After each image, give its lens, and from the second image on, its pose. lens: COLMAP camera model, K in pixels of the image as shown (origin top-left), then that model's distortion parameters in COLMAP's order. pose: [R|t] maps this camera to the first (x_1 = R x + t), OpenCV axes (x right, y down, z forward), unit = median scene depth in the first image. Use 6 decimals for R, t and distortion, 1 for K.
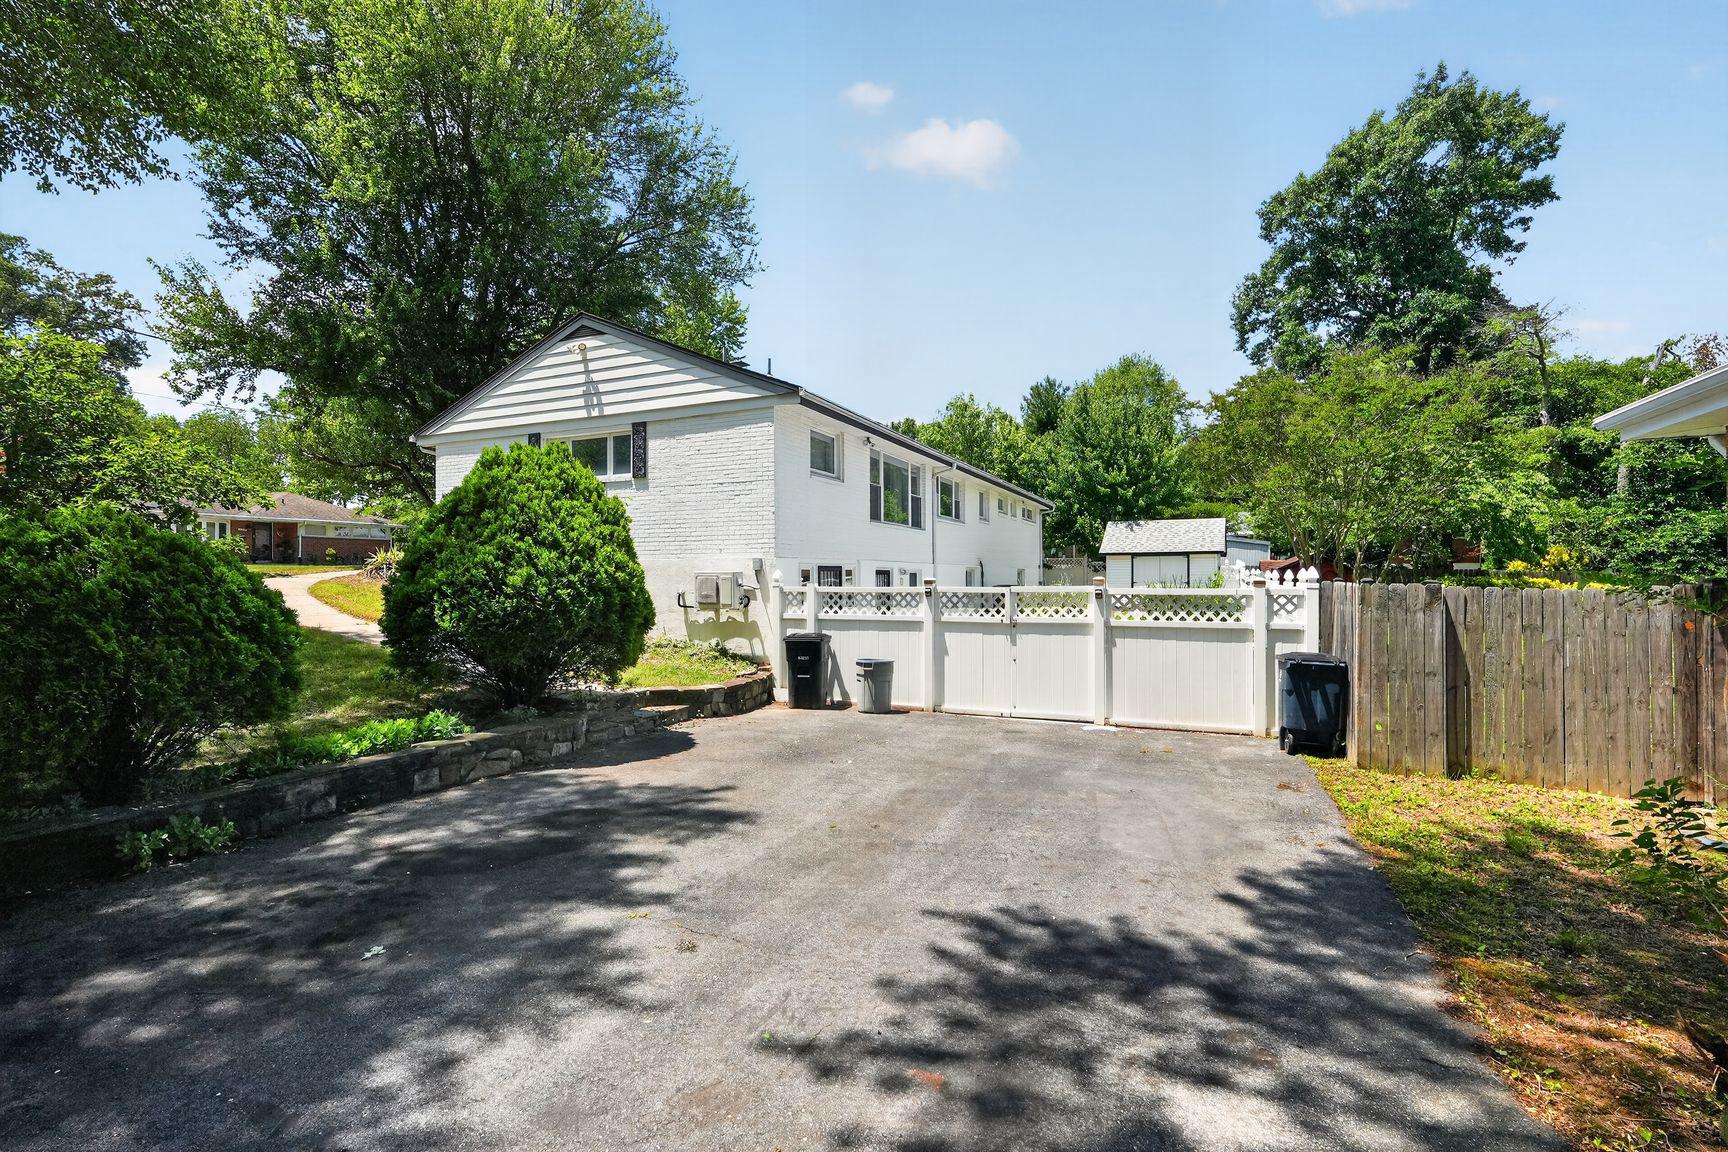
lens RADIAL K [[774.4, 0, 848.1], [0, 774.4, 567.7], [0, 0, 1]] dist [-0.011595, 0.000532]
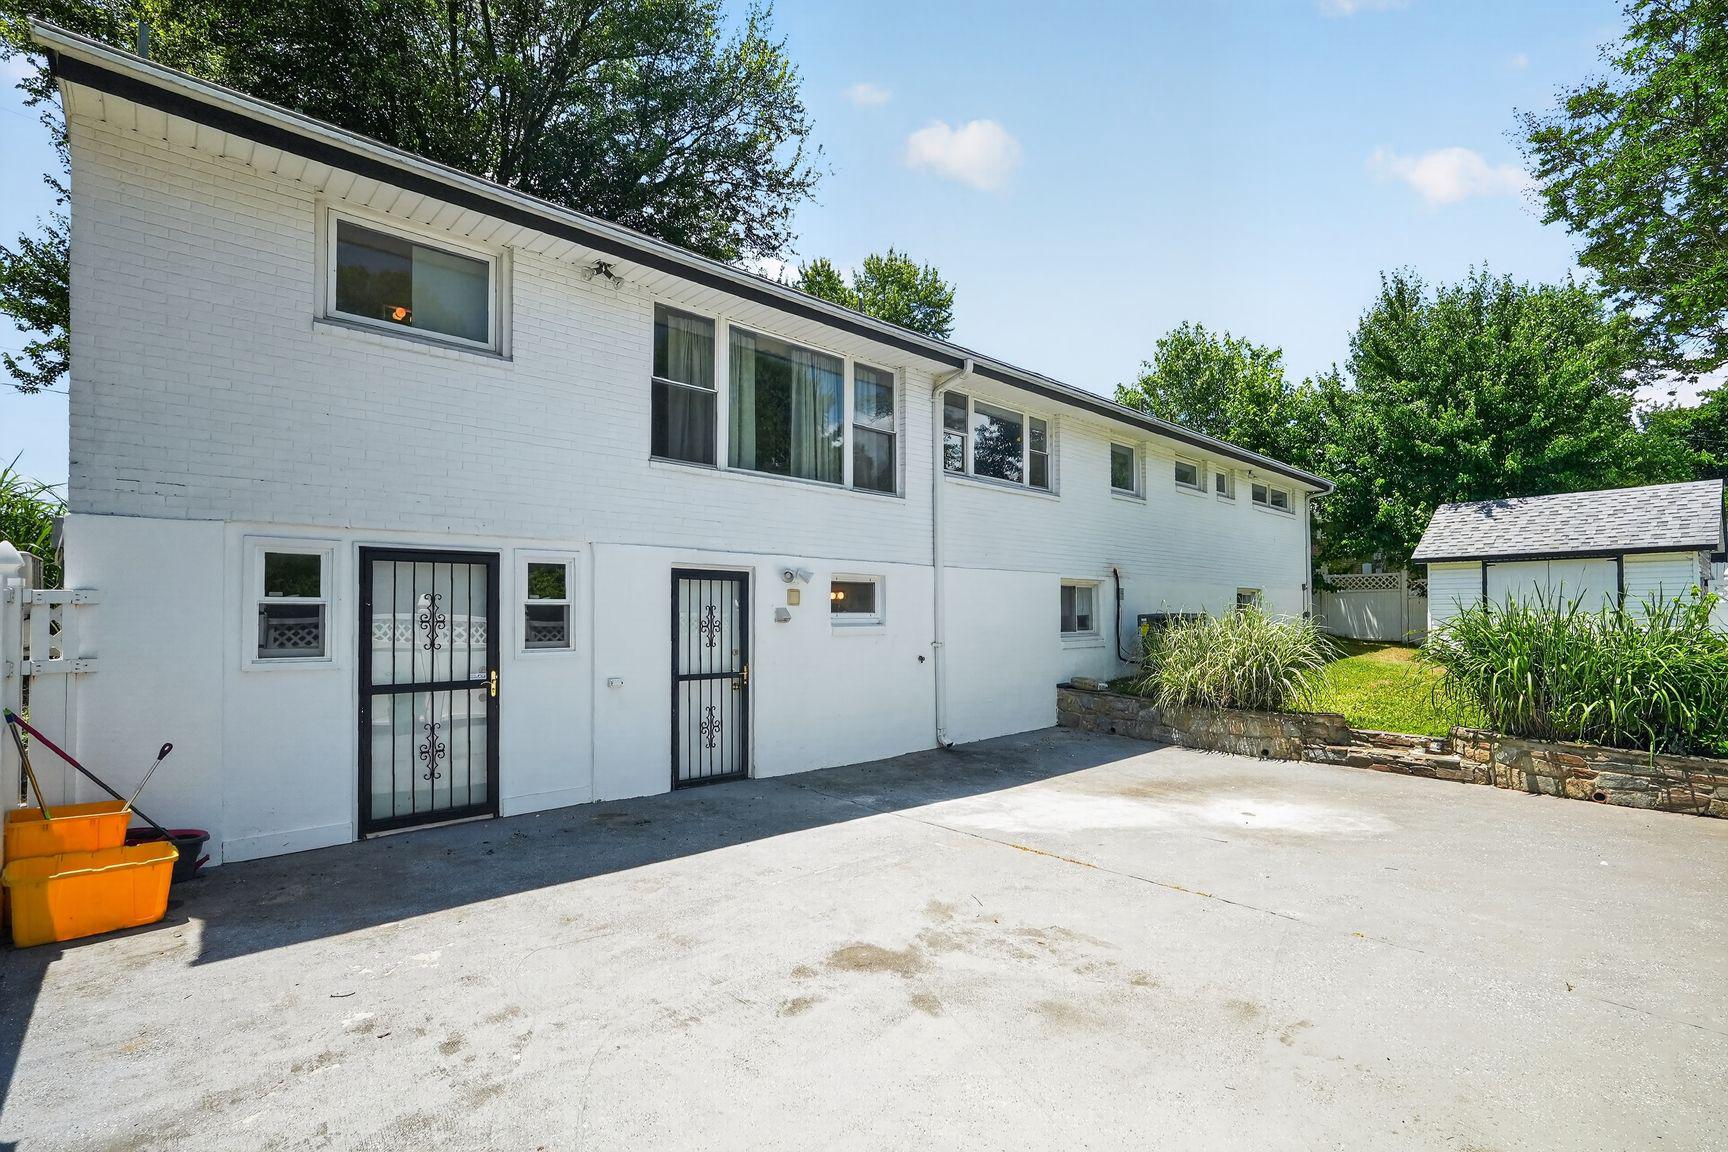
lens RADIAL K [[774.4, 0, 875.5], [0, 774.4, 591.3], [0, 0, 1]] dist [-0.011595, 0.000532]
pose [[0.924261, -0.010486, -0.381617, 0.173614], [0.001724, 0.999727, -0.023293, 0.014938], [0.381757, 0.020871, 0.924027, 0.341040]]
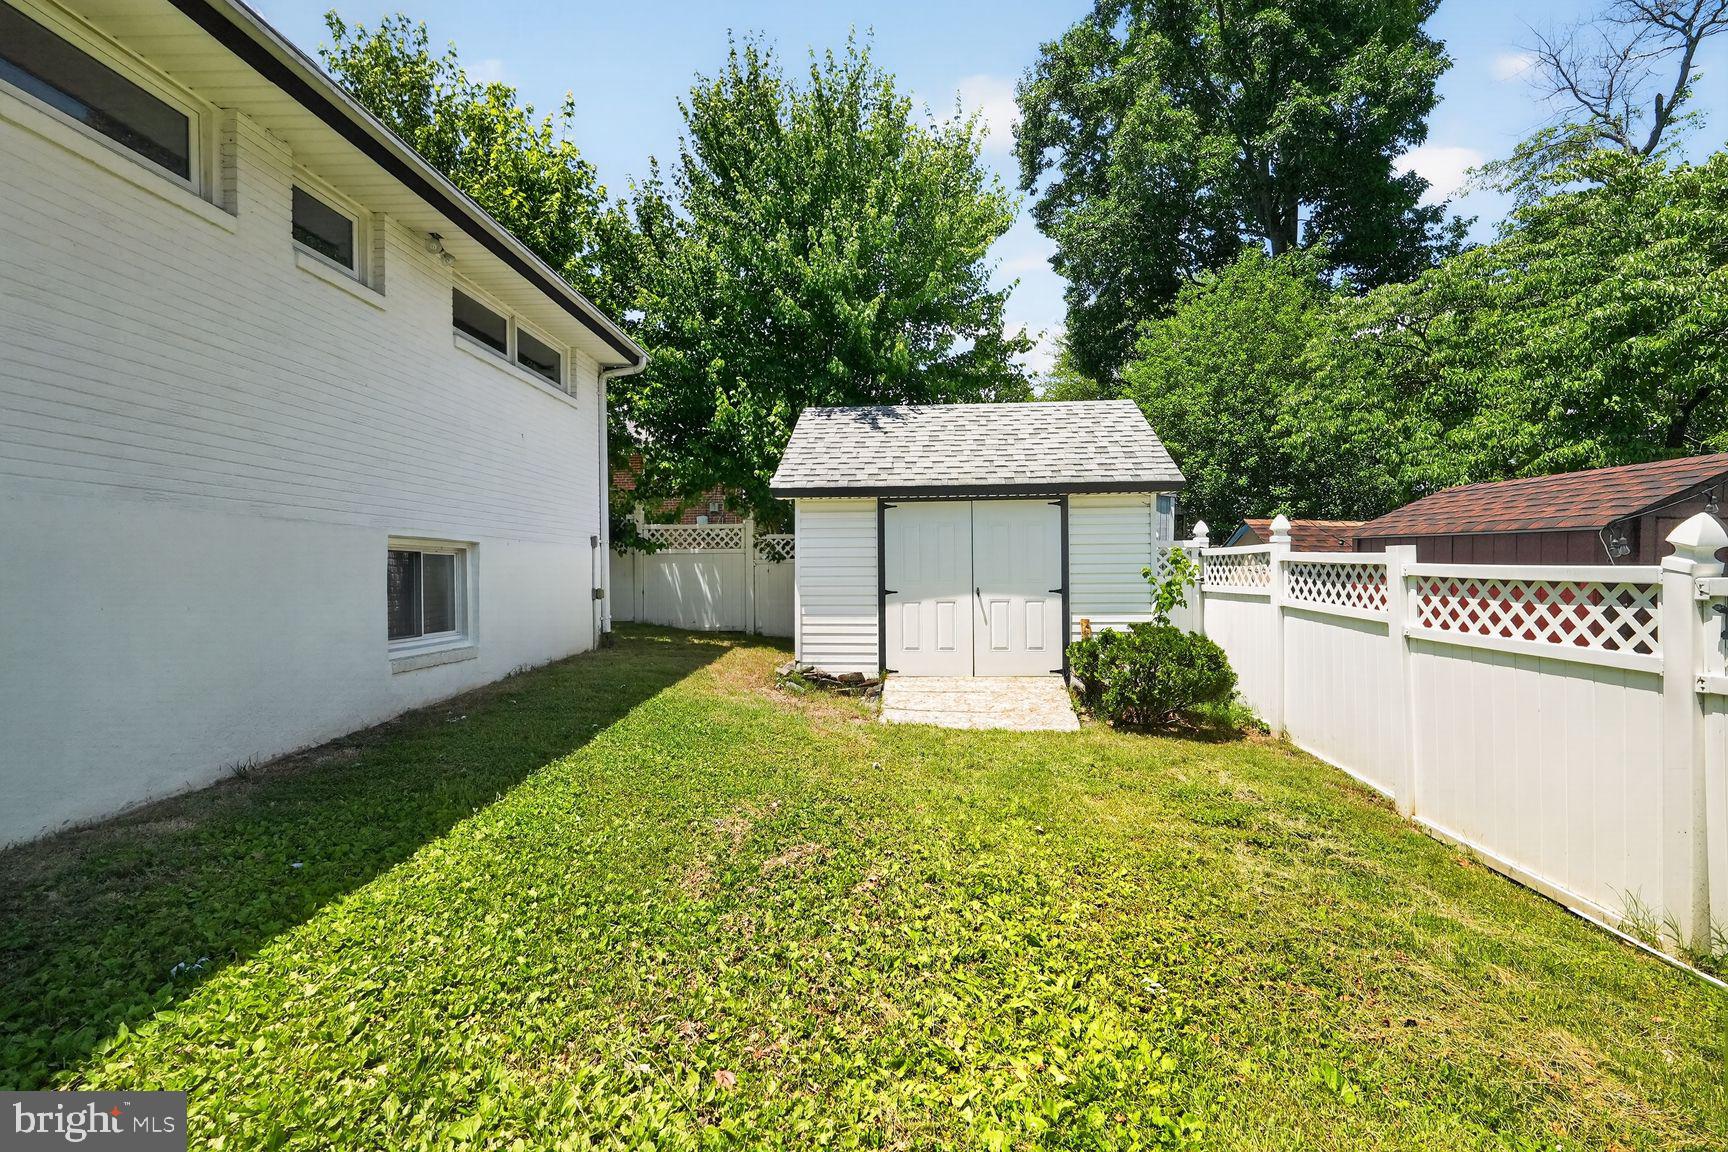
lens RADIAL K [[774.4, 0, 869.1], [0, 774.4, 569.3], [0, 0, 1]] dist [-0.011595, 0.000532]
pose [[0.927502, -0.005773, 0.373774, 0.239618], [0.004993, 0.999983, 0.003054, 0.009074], [-0.373785, -0.000966, 0.927515, 0.689275]]
